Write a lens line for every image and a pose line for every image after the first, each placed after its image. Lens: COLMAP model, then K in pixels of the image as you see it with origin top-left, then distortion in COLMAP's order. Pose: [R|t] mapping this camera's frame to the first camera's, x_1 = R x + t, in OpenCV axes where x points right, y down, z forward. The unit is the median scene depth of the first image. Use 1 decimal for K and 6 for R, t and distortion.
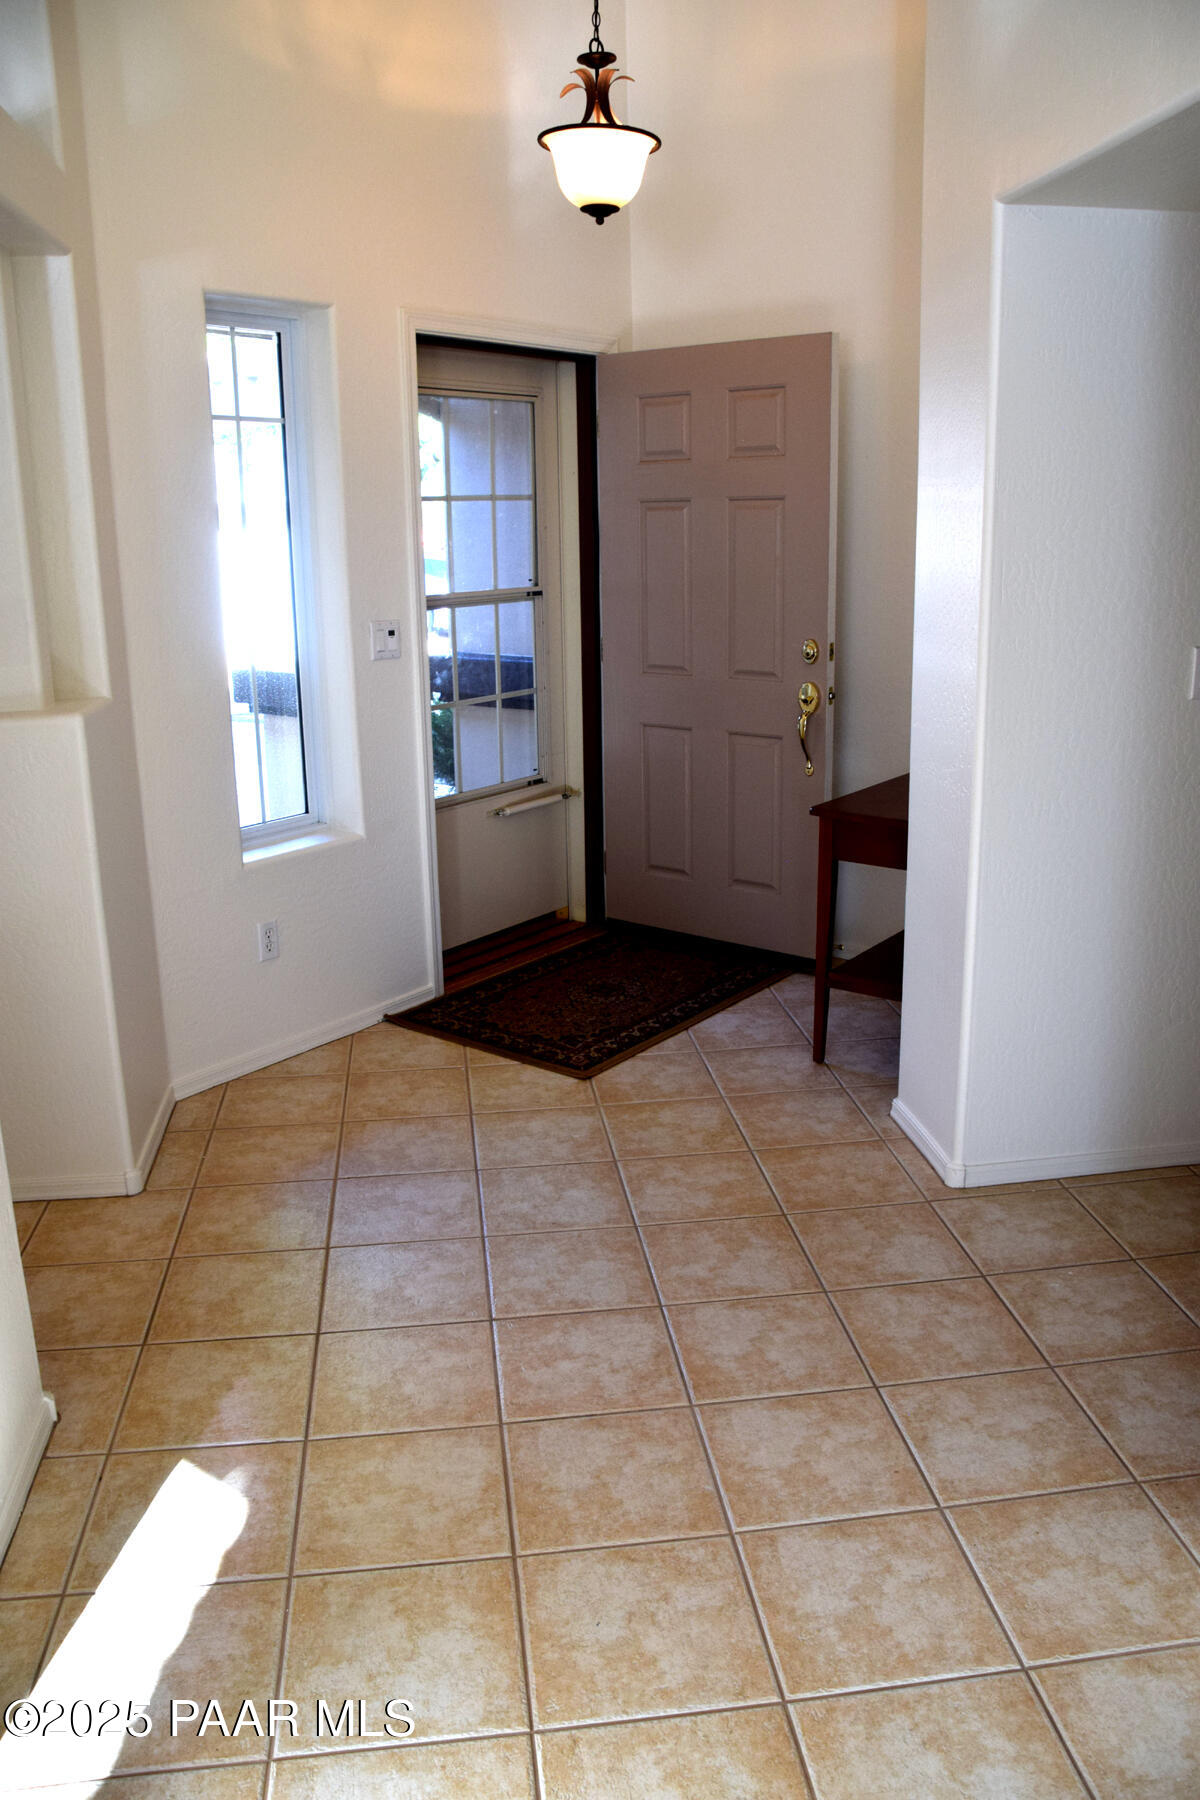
lens RADIAL K [[1391.9, 0, 600.0], [0, 1391.9, 900.0], [0, 0, 1]] dist [-0.147656, 0.086128]
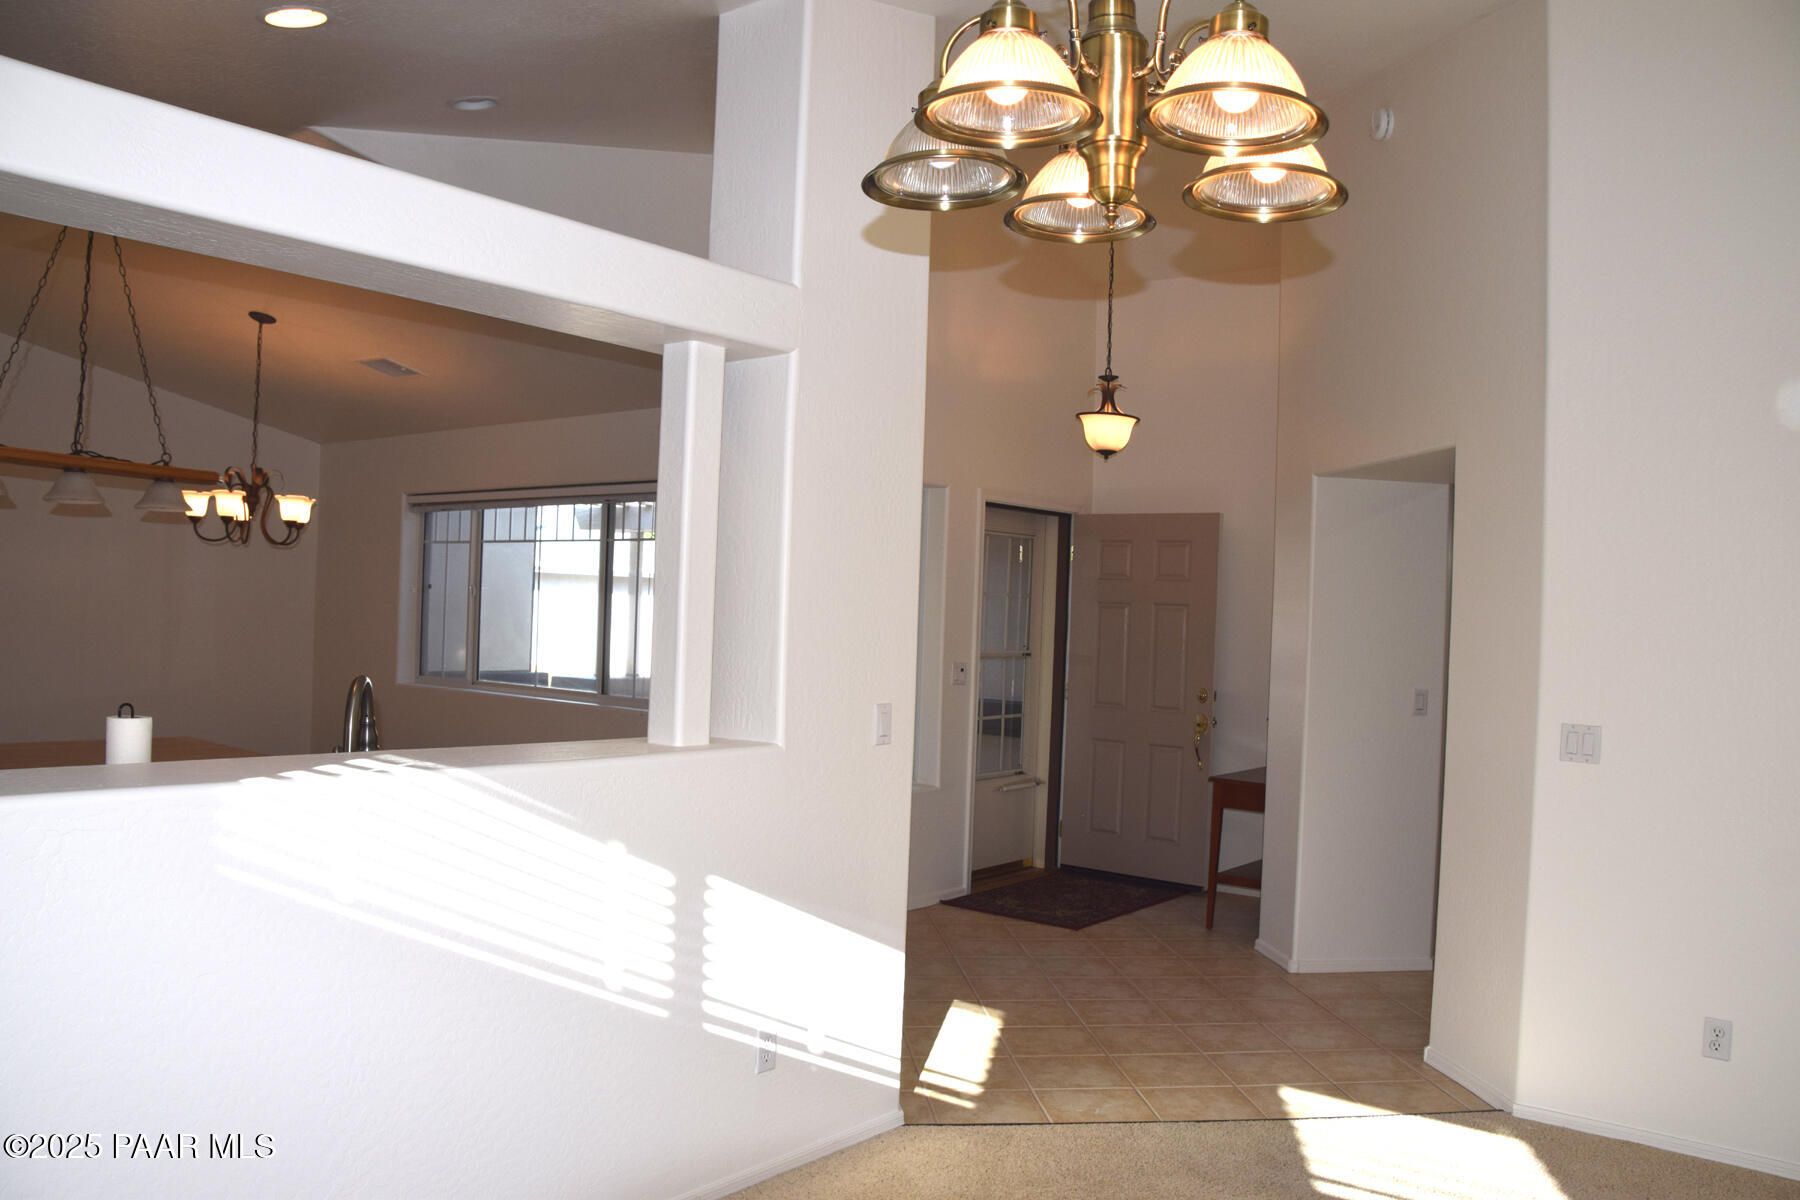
lens RADIAL K [[1391.9, 0, 900.0], [0, 1391.9, 600.0], [0, 0, 1]] dist [-0.147656, 0.086128]
pose [[0.998234, 0.056583, -0.018096, -0.221011], [-0.059354, 0.962745, -0.263816, 0.199258], [0.002495, 0.264424, 0.964403, -0.752465]]
